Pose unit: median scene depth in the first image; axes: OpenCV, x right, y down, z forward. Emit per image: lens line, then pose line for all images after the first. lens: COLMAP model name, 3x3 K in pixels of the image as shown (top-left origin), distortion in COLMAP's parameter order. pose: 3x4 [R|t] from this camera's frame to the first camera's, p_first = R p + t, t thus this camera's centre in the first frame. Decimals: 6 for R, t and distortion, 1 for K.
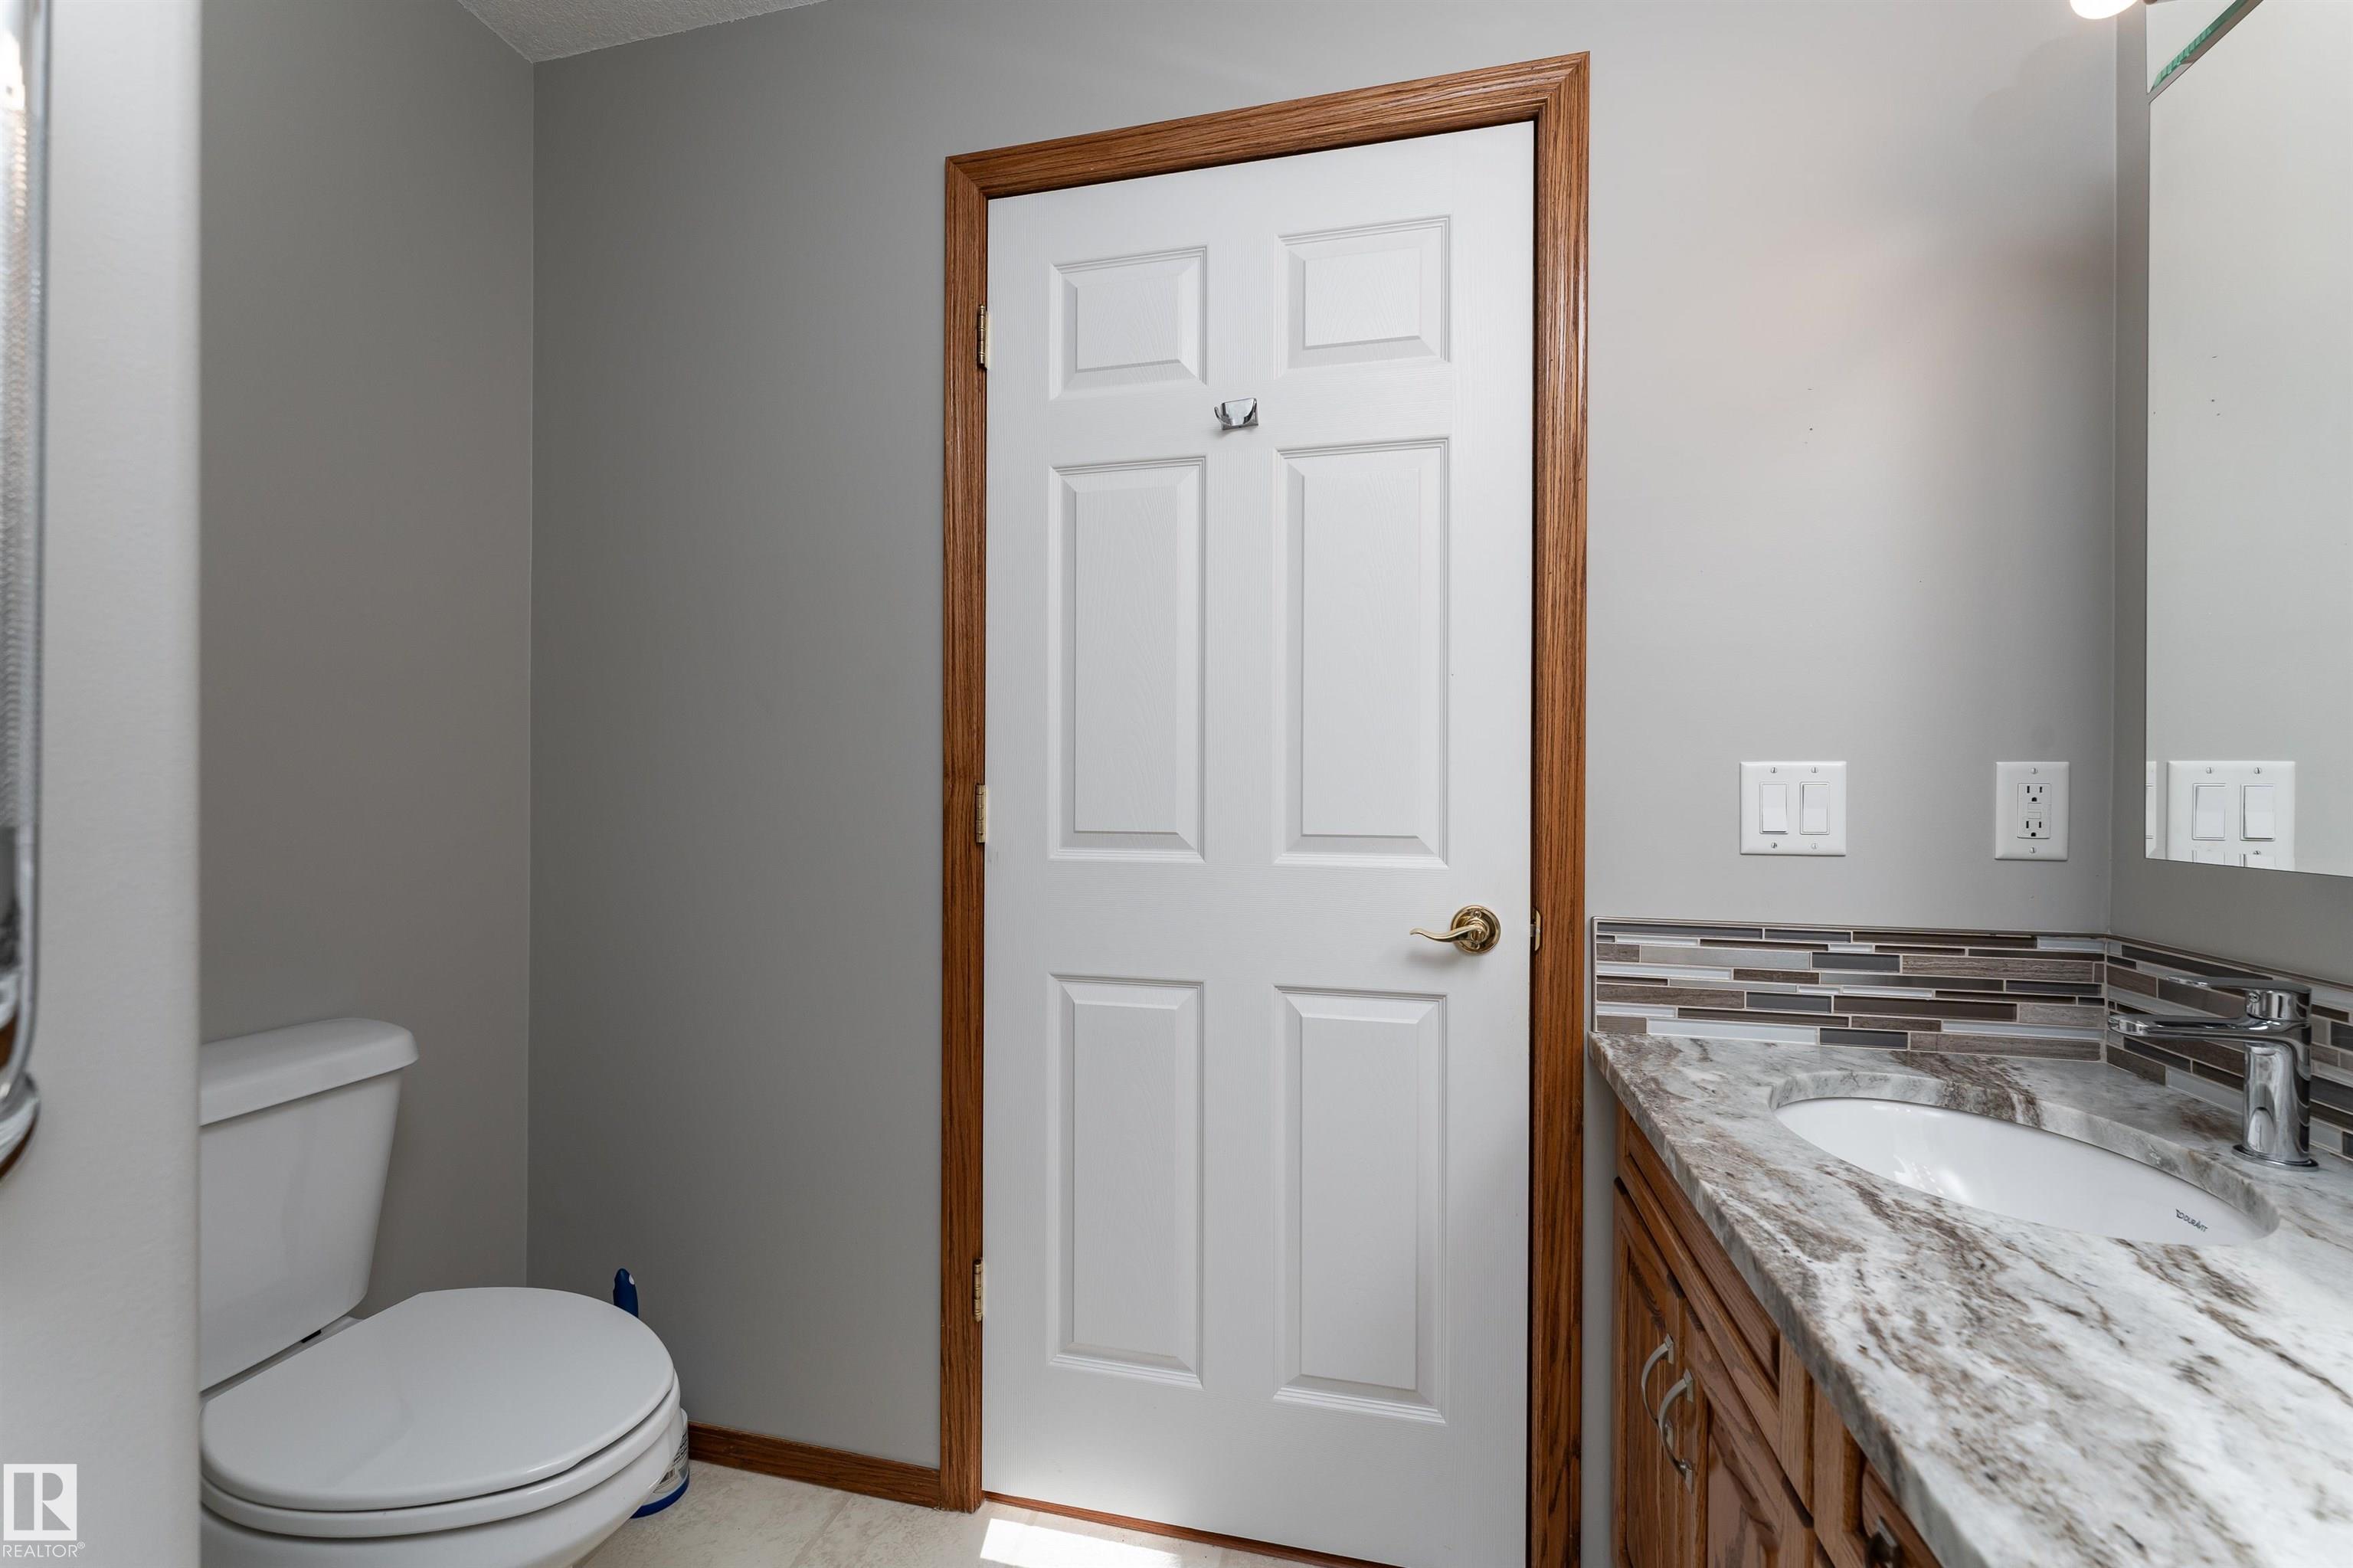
lens RADIAL K [[946.7, 0, 1119.9], [0, 946.7, 752.5], [0, 0, 1]] dist [0.002735, 0.000004]
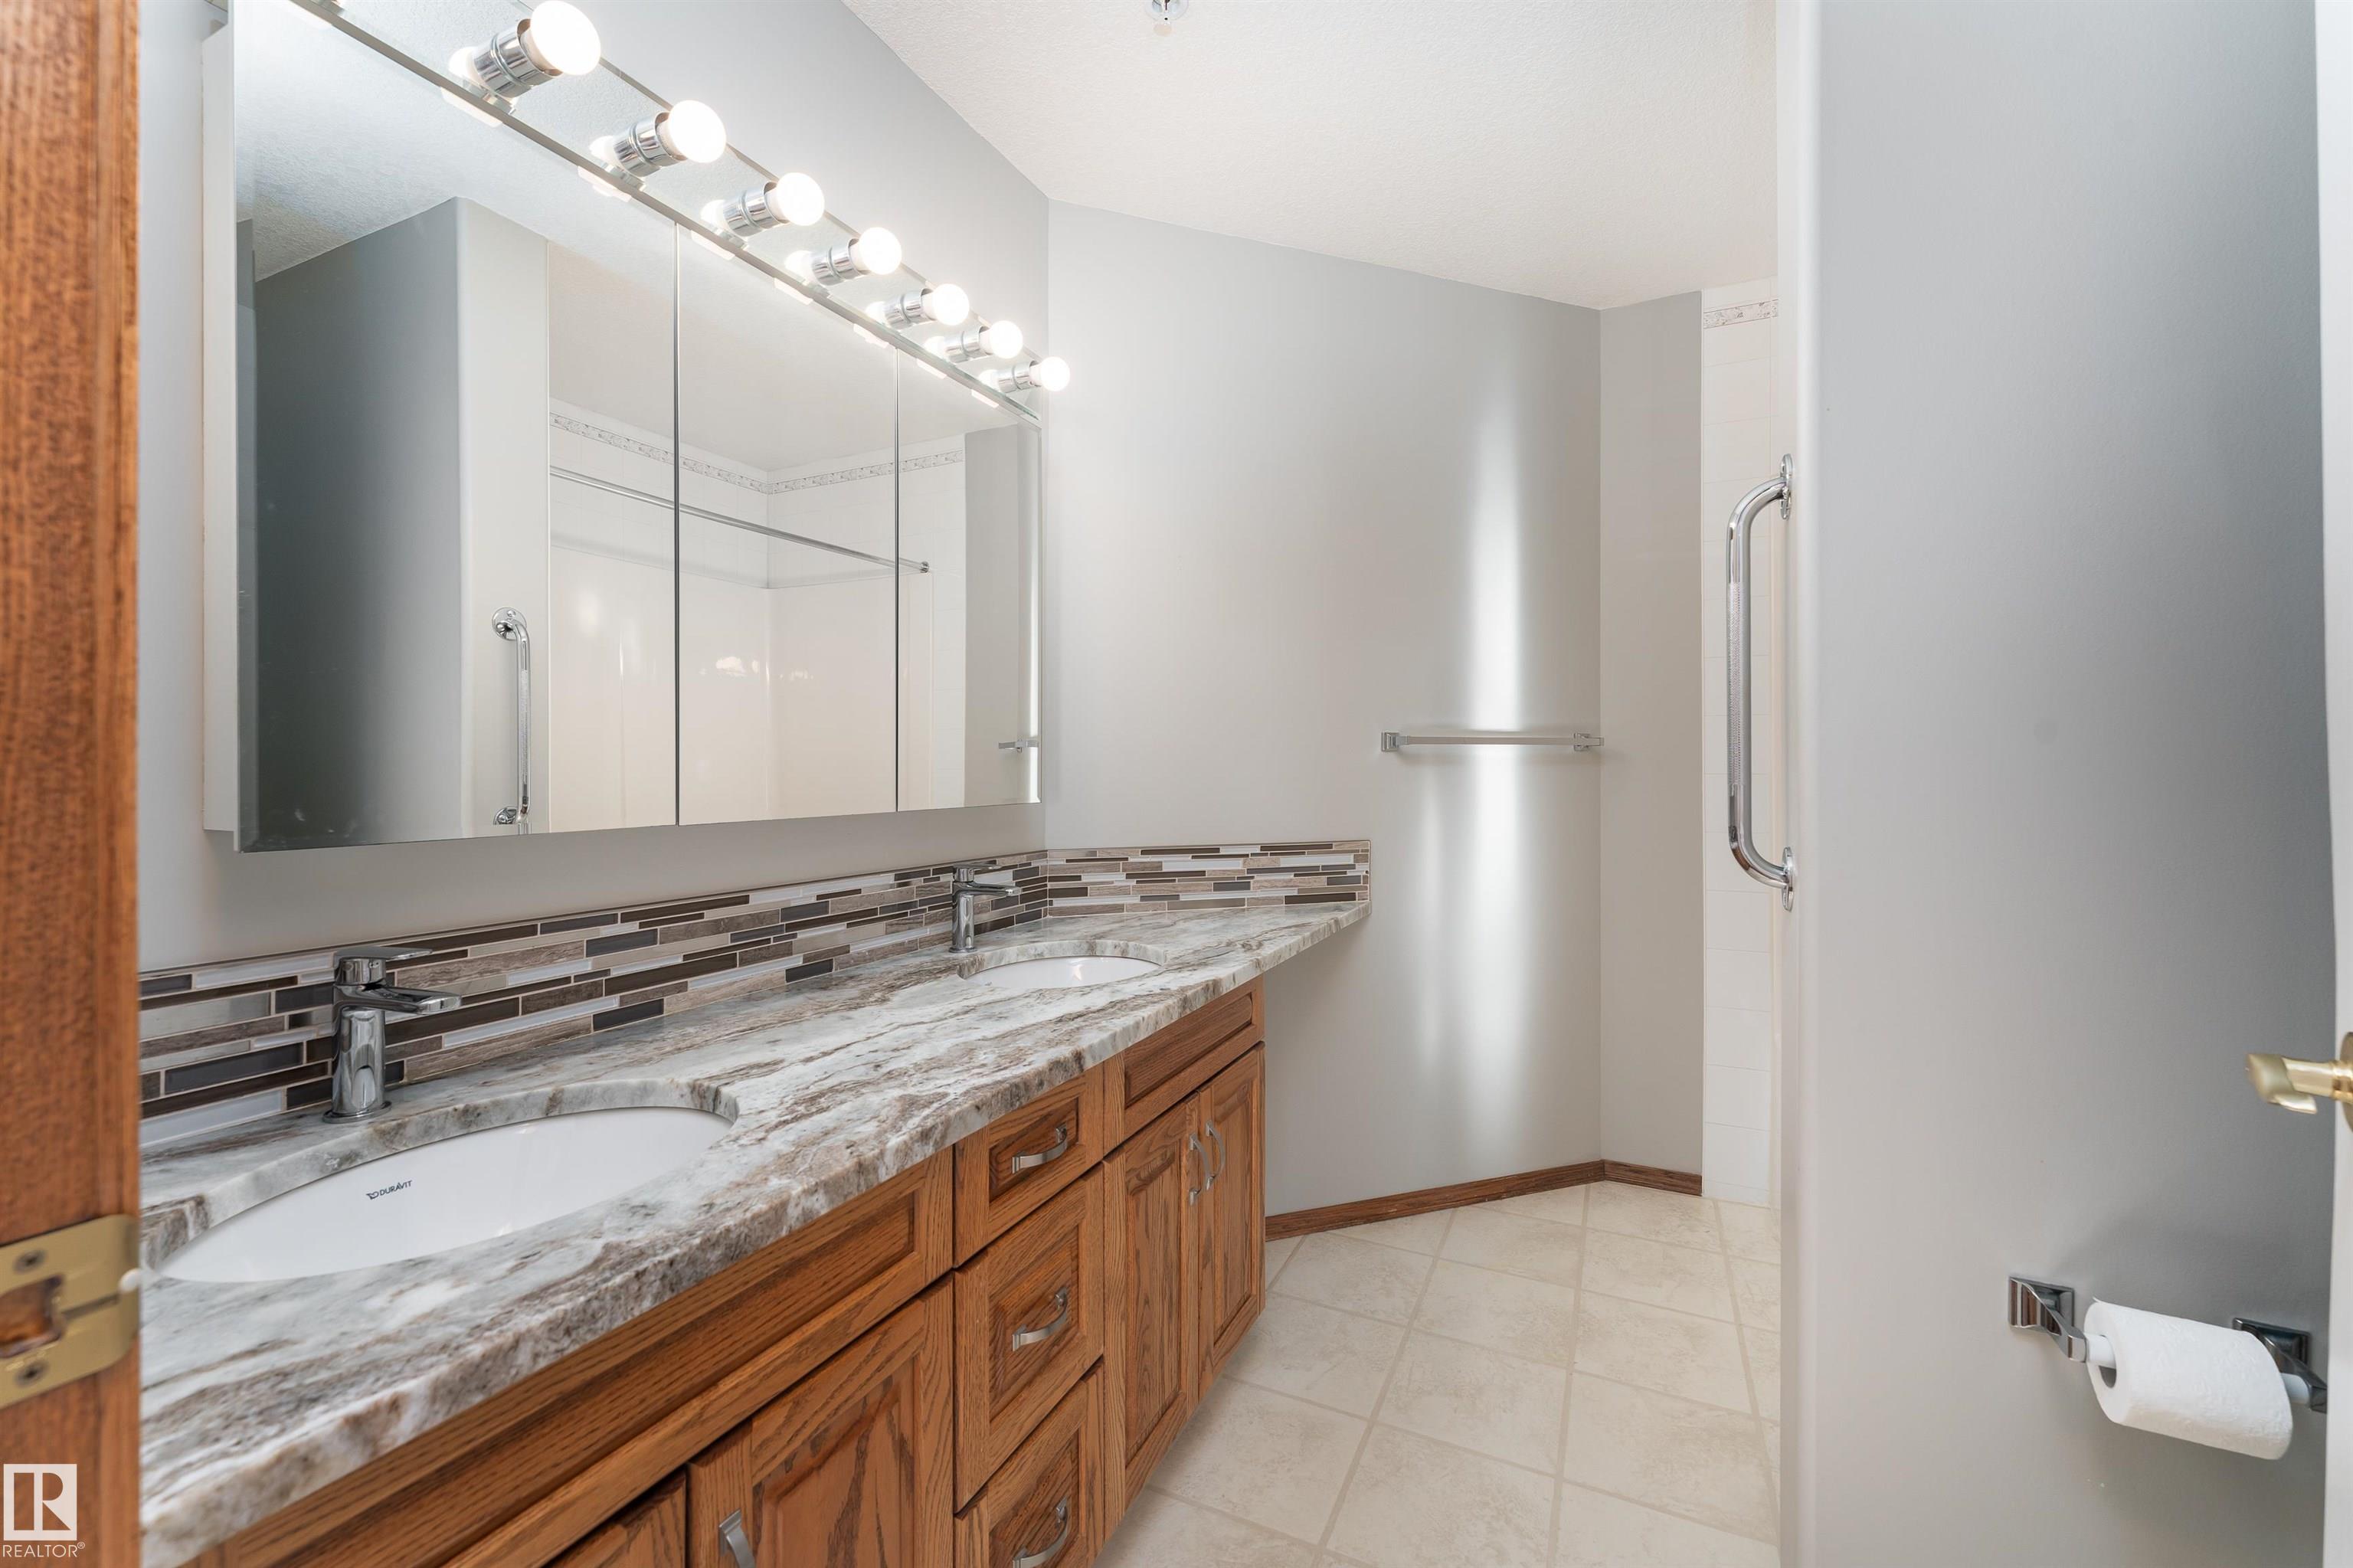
lens RADIAL K [[946.7, 0, 1169.6], [0, 946.7, 791.3], [0, 0, 1]] dist [0.002735, 0.000004]
pose [[-0.985123, -0.012626, 0.171389, 0.142278], [-0.012889, 0.999917, -0.000419, 0.058730], [-0.171370, -0.002622, -0.985203, 2.249574]]
